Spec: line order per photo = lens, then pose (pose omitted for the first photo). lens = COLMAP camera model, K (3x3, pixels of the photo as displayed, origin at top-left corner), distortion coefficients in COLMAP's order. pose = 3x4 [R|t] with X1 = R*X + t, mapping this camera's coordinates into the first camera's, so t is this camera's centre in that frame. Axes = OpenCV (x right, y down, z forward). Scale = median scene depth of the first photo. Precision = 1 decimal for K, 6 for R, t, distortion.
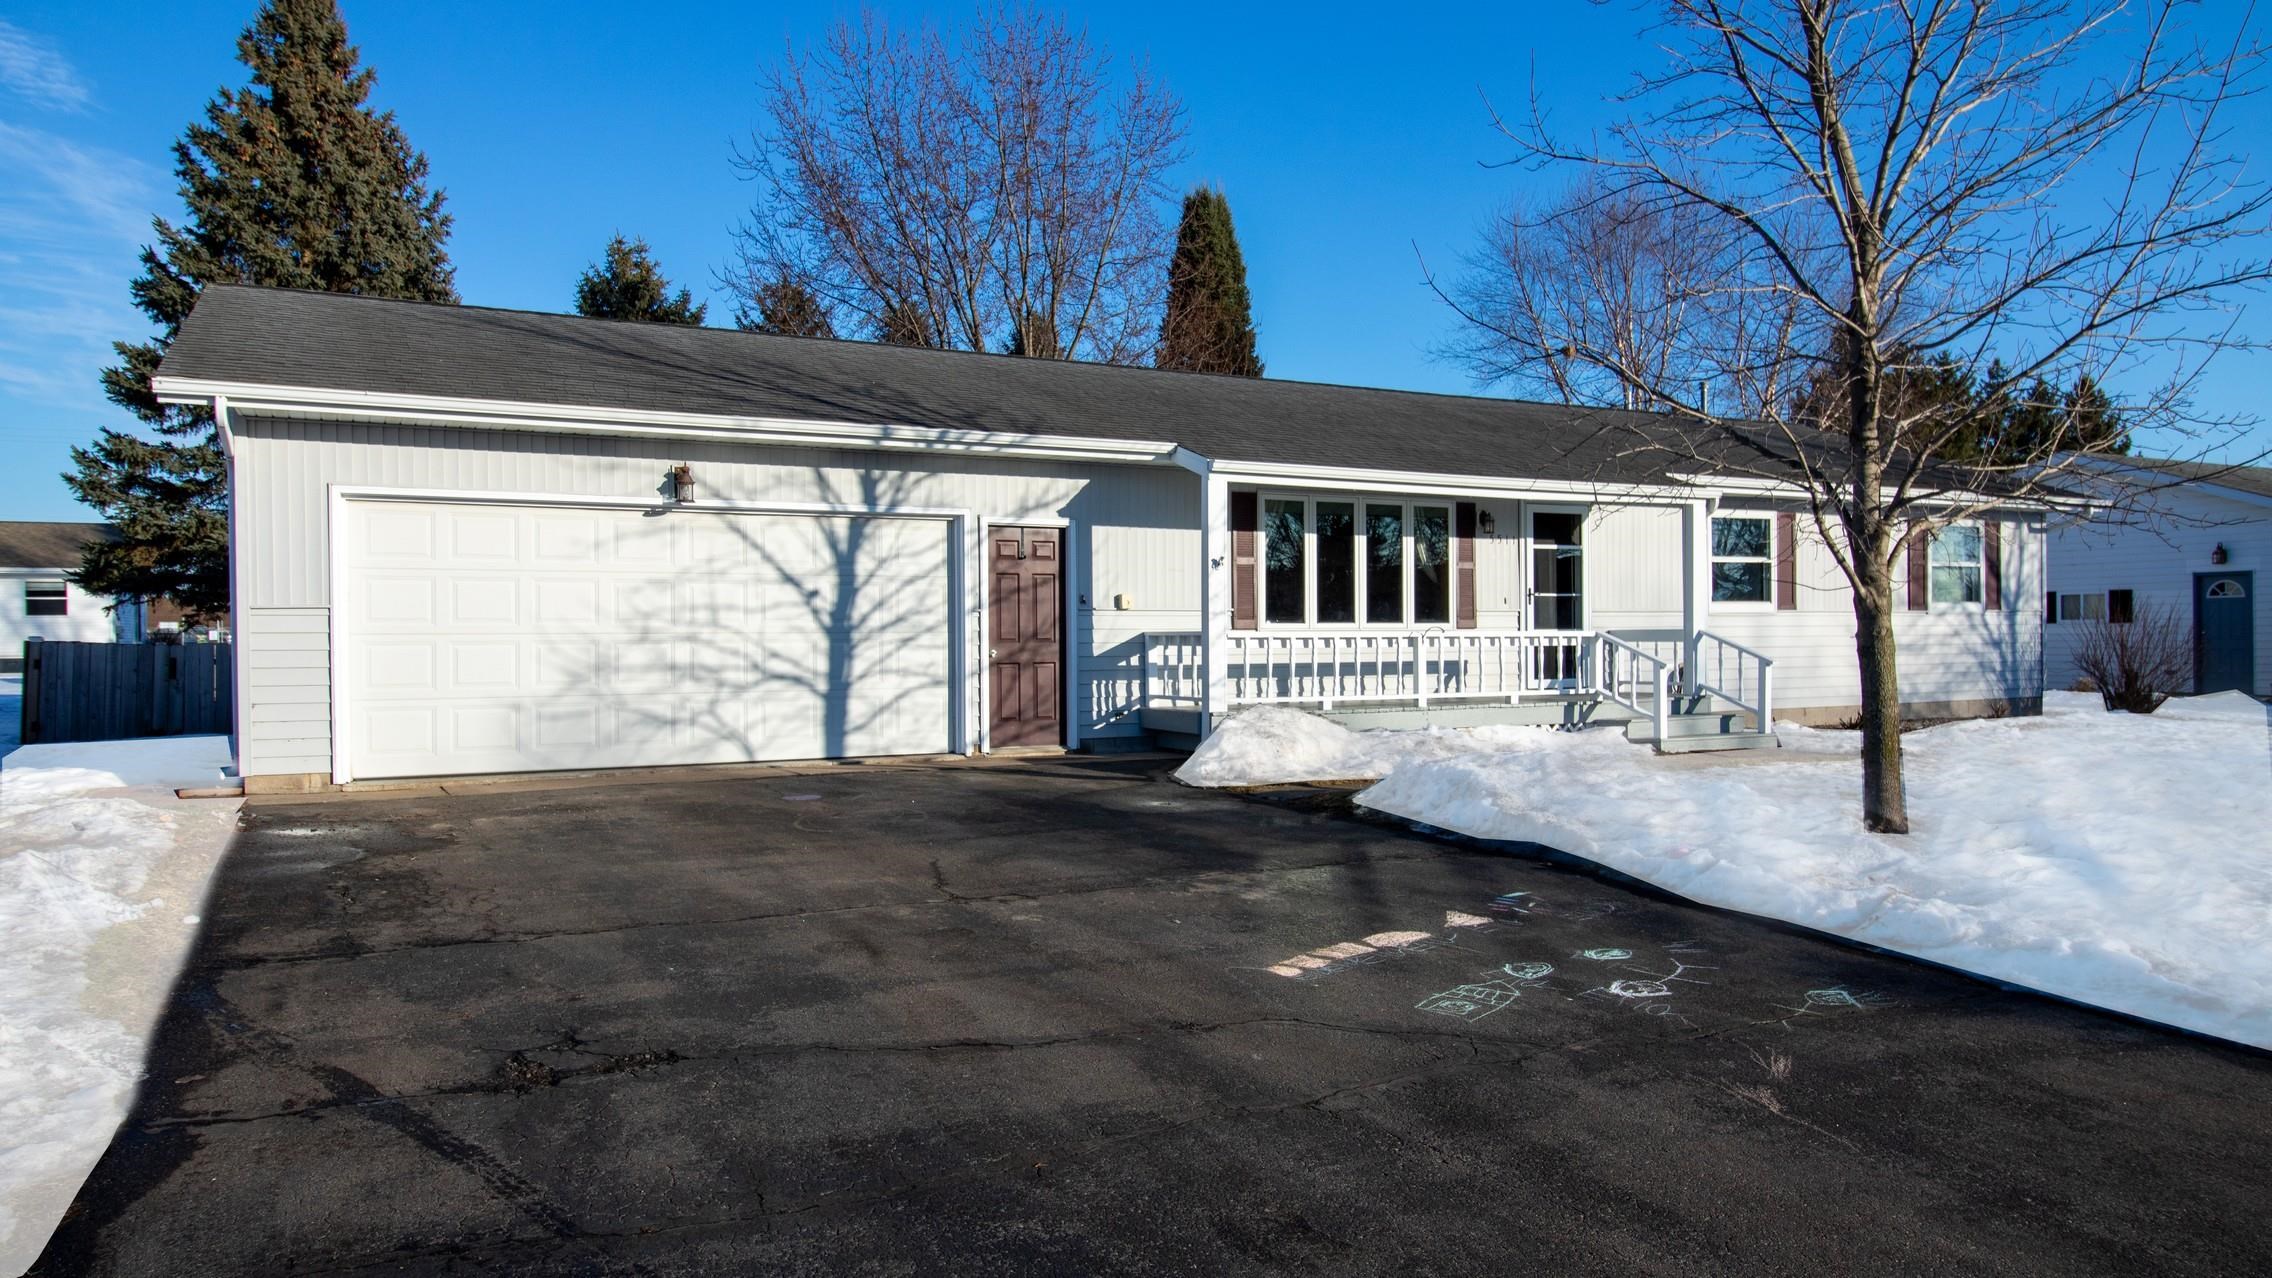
lens RADIAL K [[1627.6, 0, 1136.0], [0, 1627.6, 639.0], [0, 0, 1]] dist [0.103249, 0.000001]
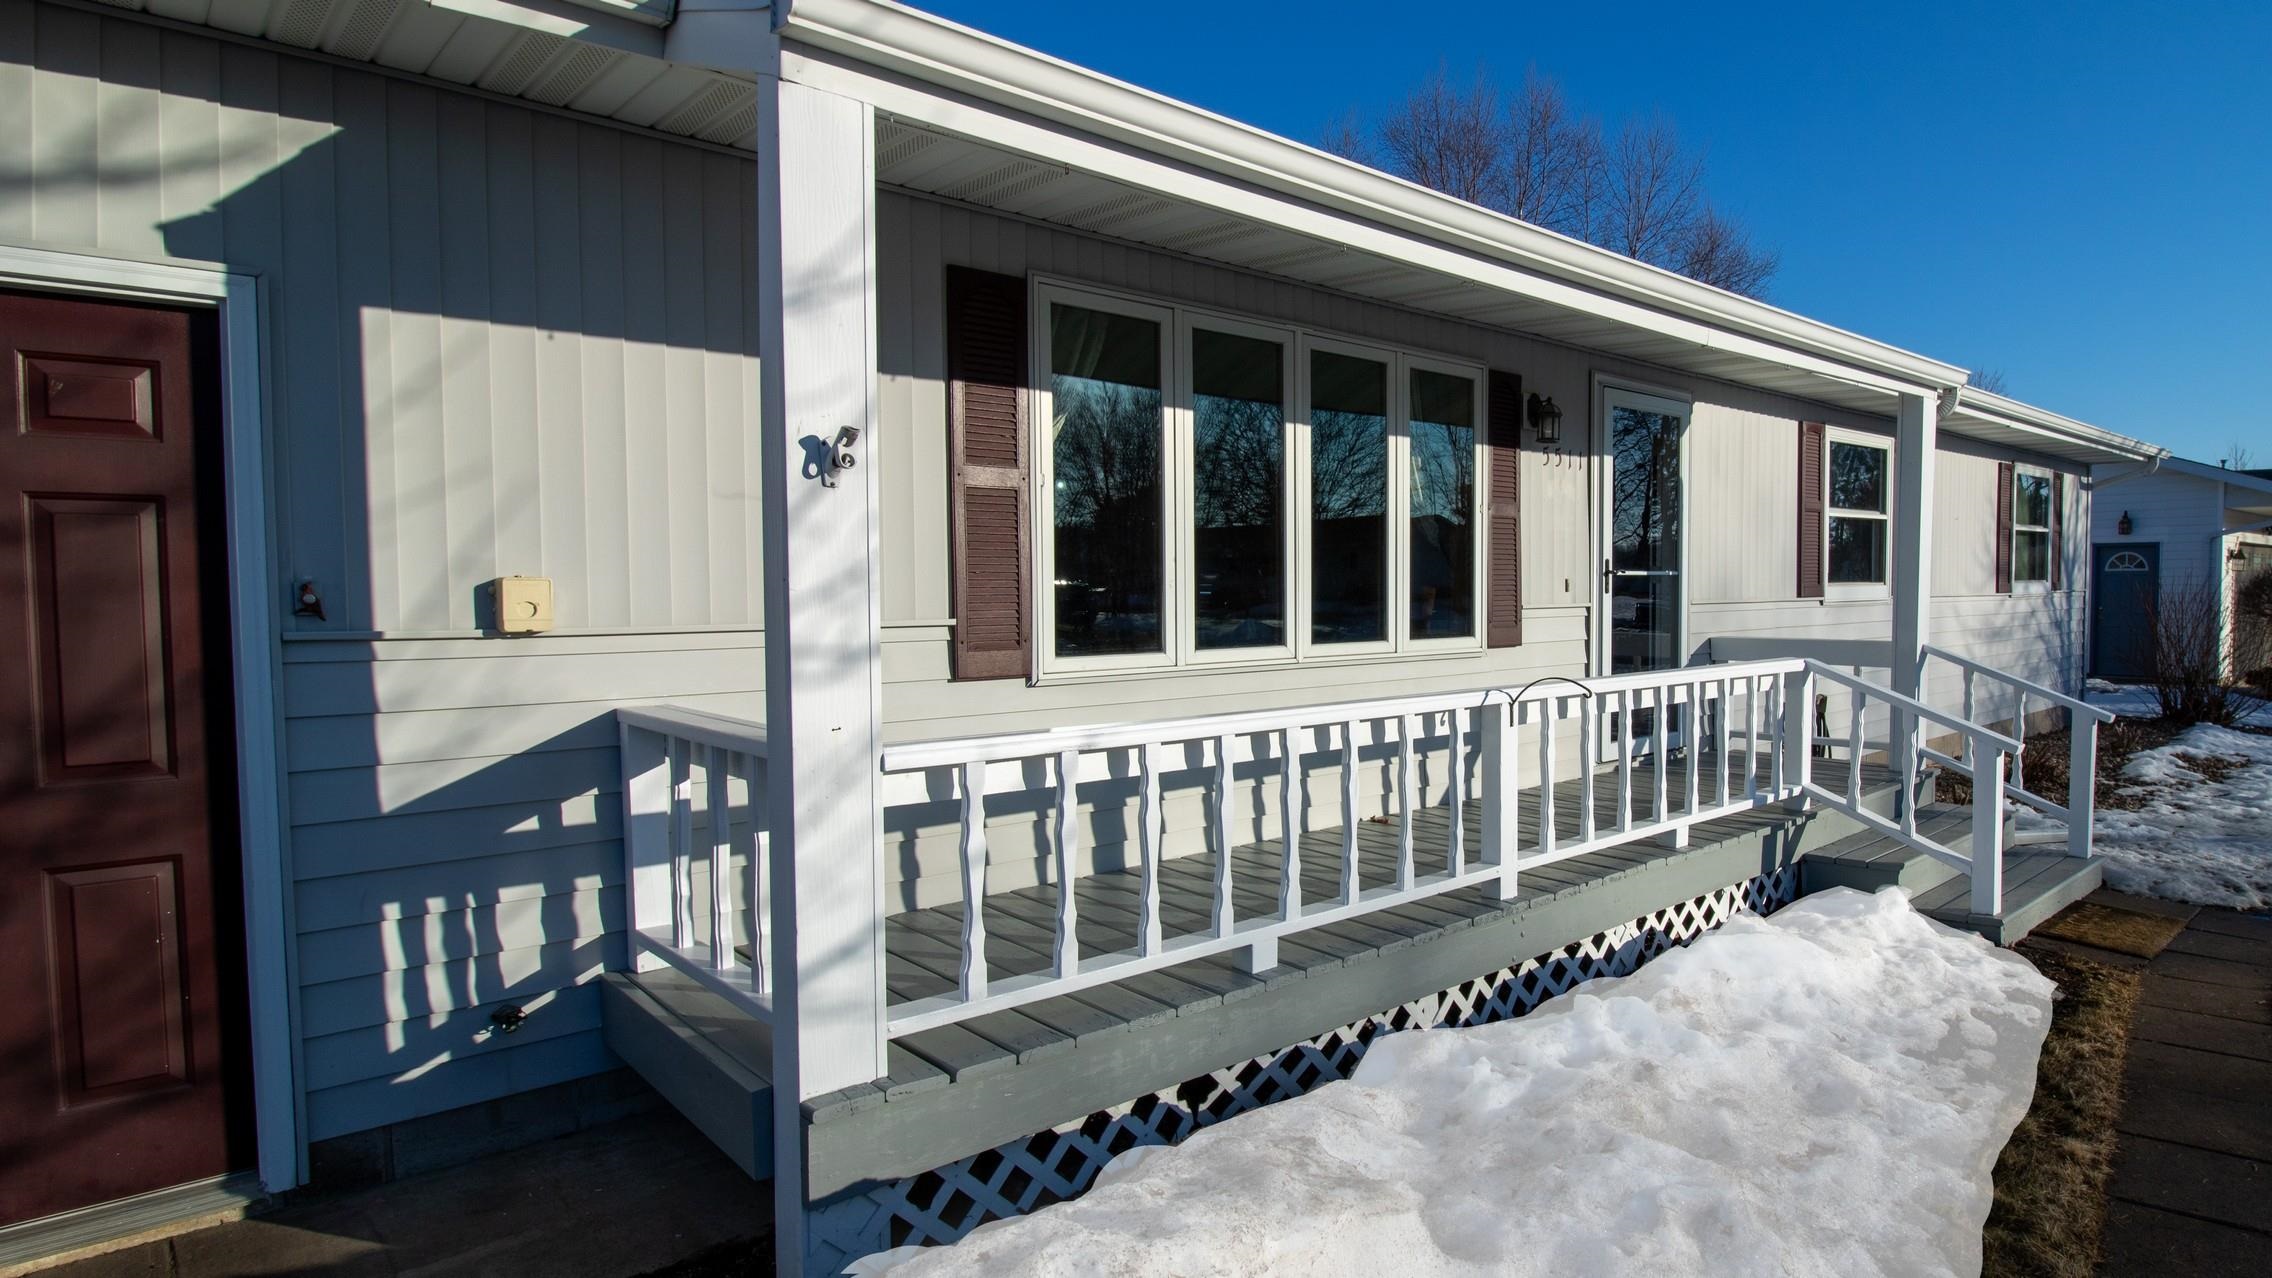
lens RADIAL K [[1086.9, 0, 1136.0], [0, 1086.9, 639.0], [0, 0, 1]] dist [0.028316, 0.000034]
pose [[0.994578, -0.006117, 0.103818, 0.073667], [0.001822, 0.999140, 0.041417, -0.023722], [-0.103982, -0.041003, 0.993734, 0.775155]]
